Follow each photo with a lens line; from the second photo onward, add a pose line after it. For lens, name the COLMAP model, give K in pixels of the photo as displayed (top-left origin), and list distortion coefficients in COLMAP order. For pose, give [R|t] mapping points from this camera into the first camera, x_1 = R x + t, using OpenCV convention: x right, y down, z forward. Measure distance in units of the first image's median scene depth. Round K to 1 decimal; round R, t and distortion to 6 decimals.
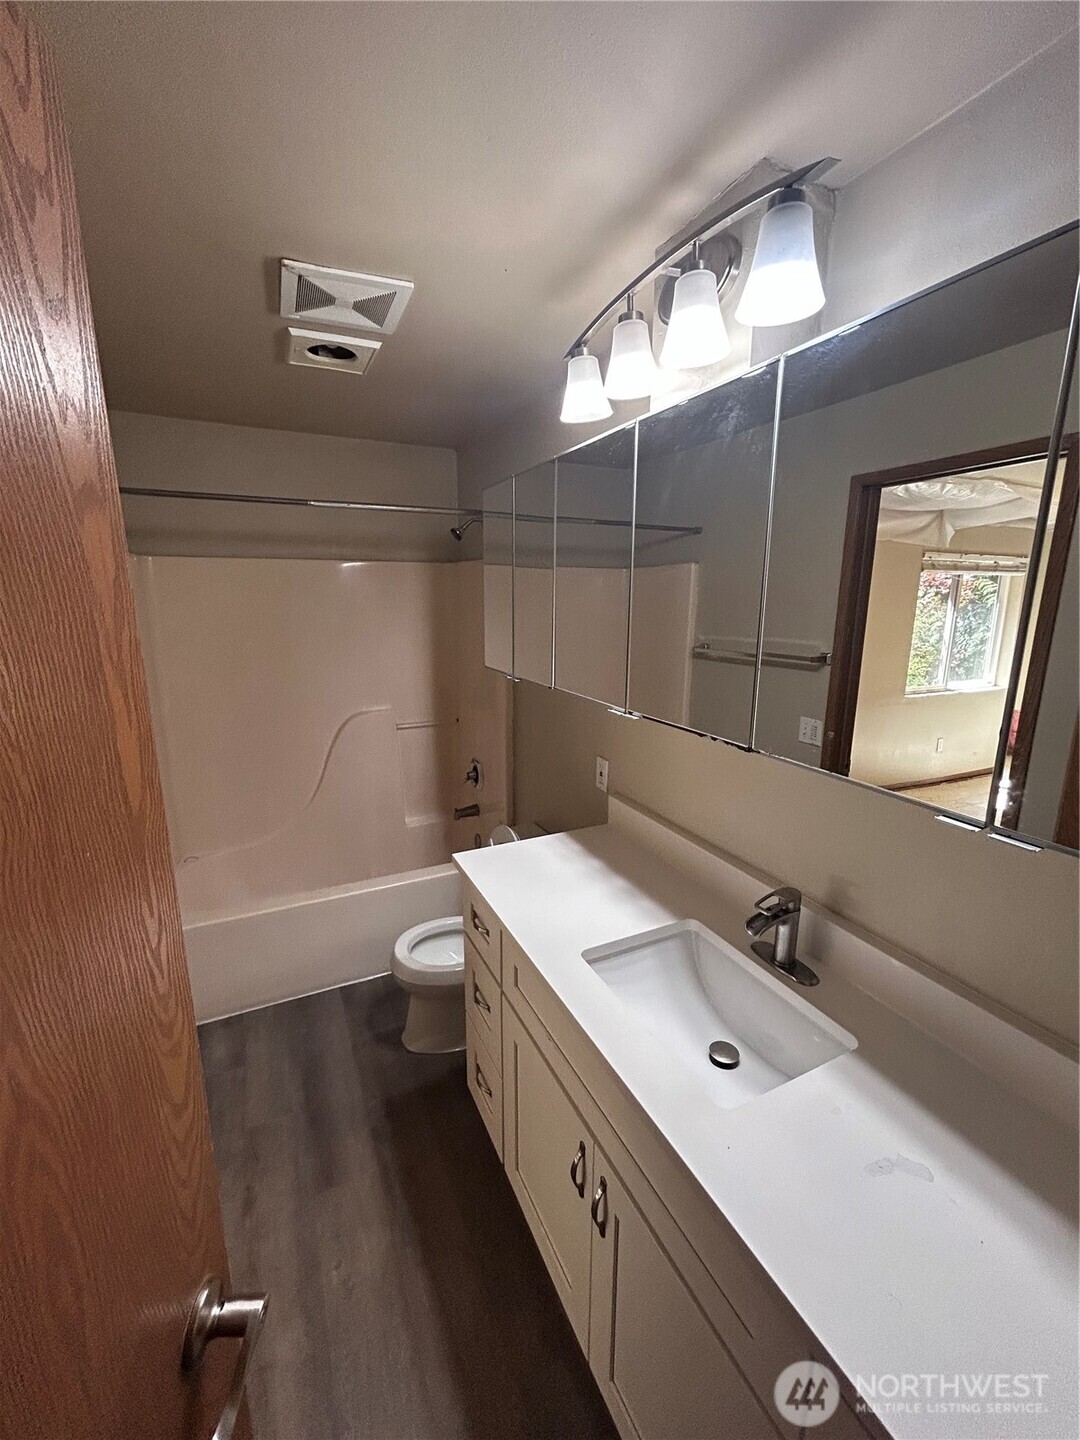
lens RADIAL K [[581.0, 0, 543.4], [0, 581.0, 714.8], [0, 0, 1]] dist [0.000787, -0.000659]
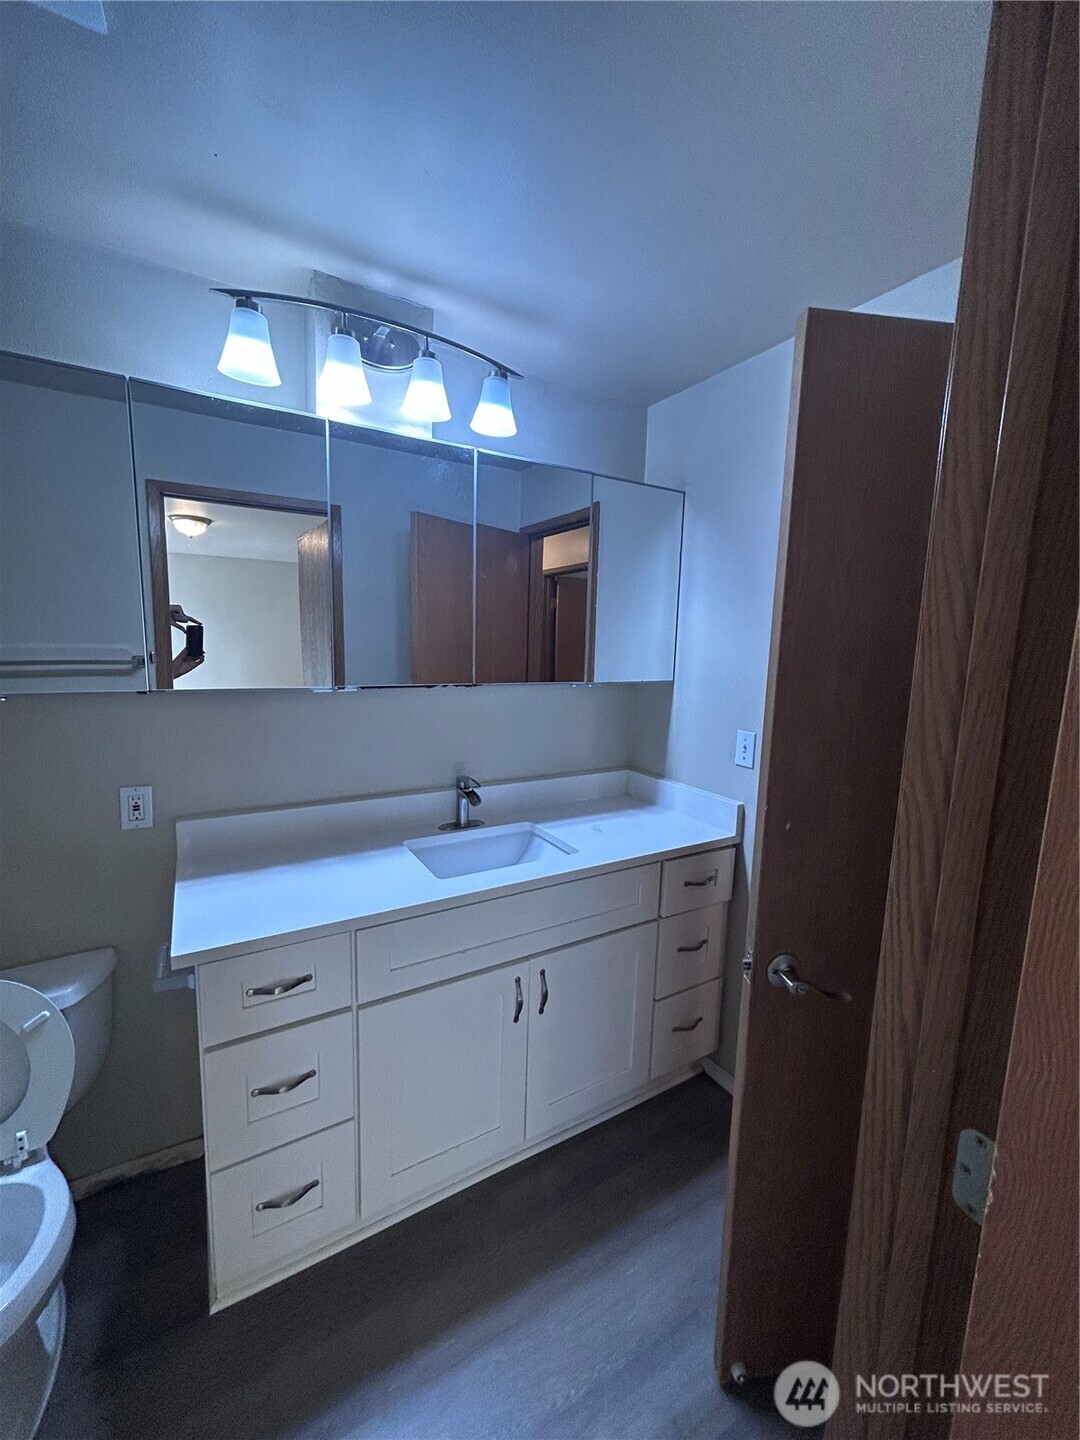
lens RADIAL K [[581.0, 0, 543.4], [0, 581.0, 714.8], [0, 0, 1]] dist [0.000787, -0.000659]
pose [[-0.085256, -0.139682, 0.986519, -0.983253], [0.176347, 0.972377, 0.152920, -0.056022], [-0.980629, 0.187007, -0.058269, 0.729978]]
